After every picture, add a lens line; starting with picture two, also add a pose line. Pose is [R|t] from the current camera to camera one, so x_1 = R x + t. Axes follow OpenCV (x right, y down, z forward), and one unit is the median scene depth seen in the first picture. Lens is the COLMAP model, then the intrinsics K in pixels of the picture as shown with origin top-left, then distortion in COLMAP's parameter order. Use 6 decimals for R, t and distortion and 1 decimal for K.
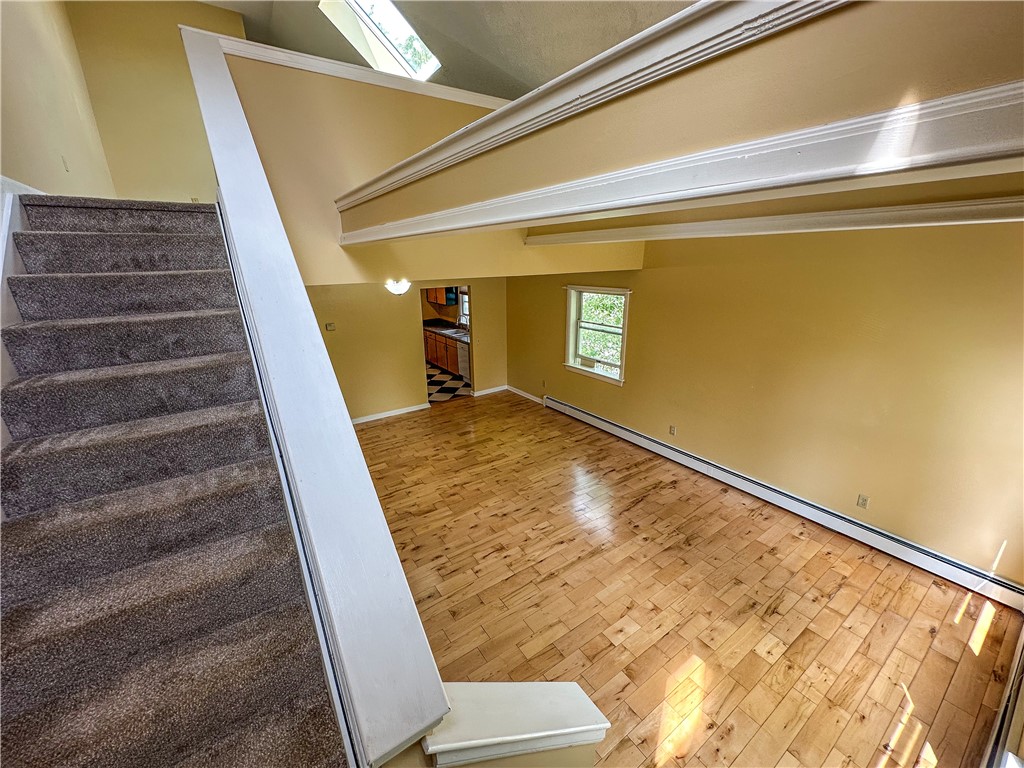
lens RADIAL K [[408.0, 0, 513.0], [0, 408.0, 384.8], [0, 0, 1]] dist [-0.009067, -0.000024]
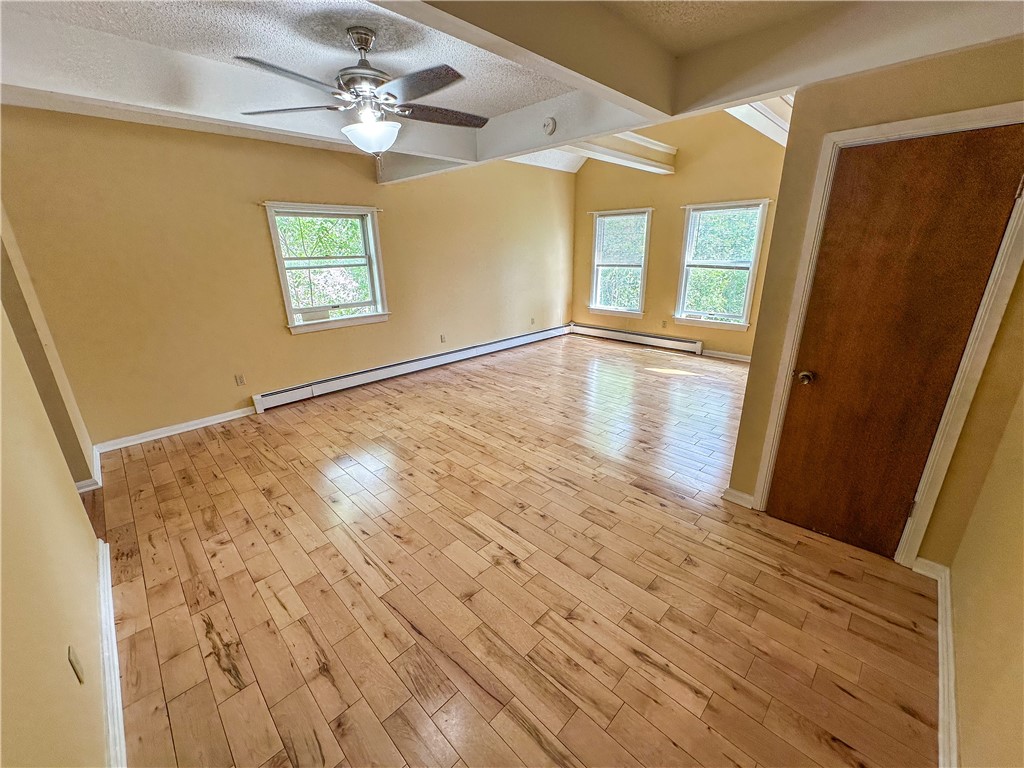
lens RADIAL K [[408.0, 0, 512.9], [0, 408.0, 384.4], [0, 0, 1]] dist [-0.009067, -0.000024]
pose [[-0.170529, -0.302230, 0.937858, -0.638343], [0.316874, 0.884420, 0.342626, -0.086339], [-0.933012, 0.355610, -0.055051, 0.800768]]
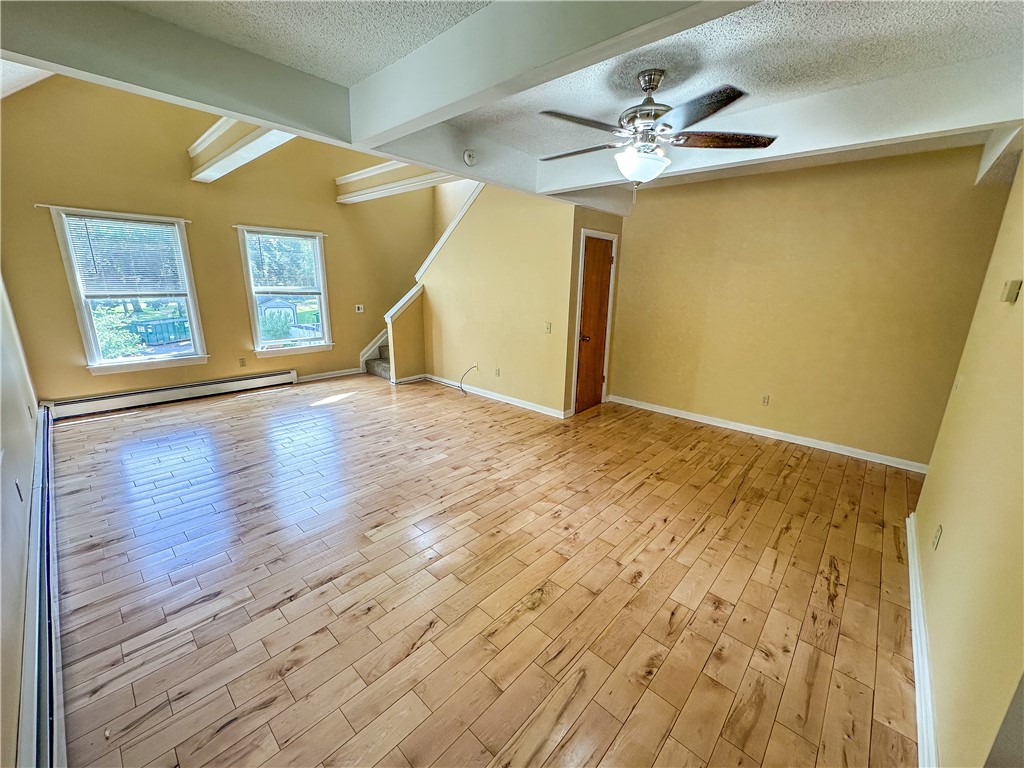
lens RADIAL K [[408.0, 0, 507.2], [0, 408.0, 388.6], [0, 0, 1]] dist [-0.009067, -0.000024]
pose [[-0.978575, 0.040472, -0.201875, -0.026242], [-0.075752, 0.840944, 0.535794, -0.211833], [0.191450, 0.539607, -0.819860, 1.200537]]
